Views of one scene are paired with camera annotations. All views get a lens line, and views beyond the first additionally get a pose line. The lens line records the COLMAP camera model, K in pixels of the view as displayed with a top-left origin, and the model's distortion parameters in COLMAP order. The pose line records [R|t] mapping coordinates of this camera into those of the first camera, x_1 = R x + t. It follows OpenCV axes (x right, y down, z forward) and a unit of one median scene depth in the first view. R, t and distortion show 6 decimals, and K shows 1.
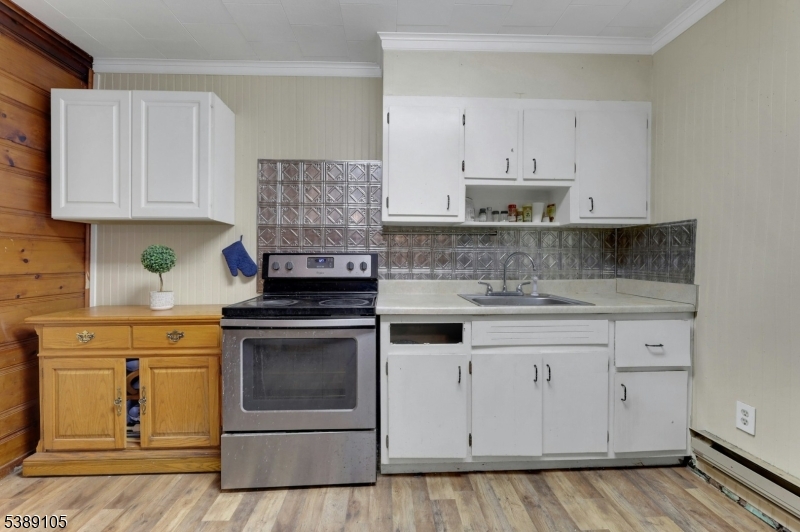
lens RADIAL K [[339.9, 0, 400.9], [0, 339.9, 262.9], [0, 0, 1]] dist [-0.000643, -0.000058]
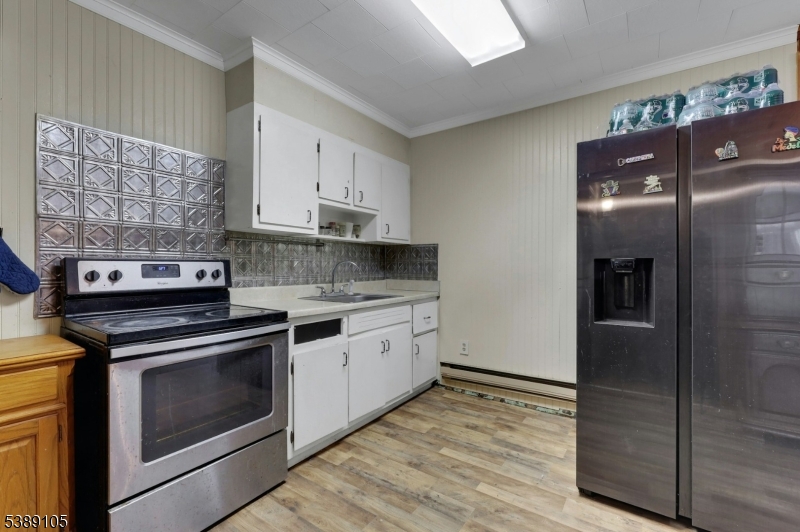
lens RADIAL K [[348.2, 0, 400.0], [0, 348.2, 266.0], [0, 0, 1]] dist [0.000012, -0.000221]
pose [[0.608544, 0.000216, 0.793520, -0.598637], [0.007108, 0.999958, -0.005722, -0.003717], [-0.793488, 0.009122, 0.608518, 0.048257]]
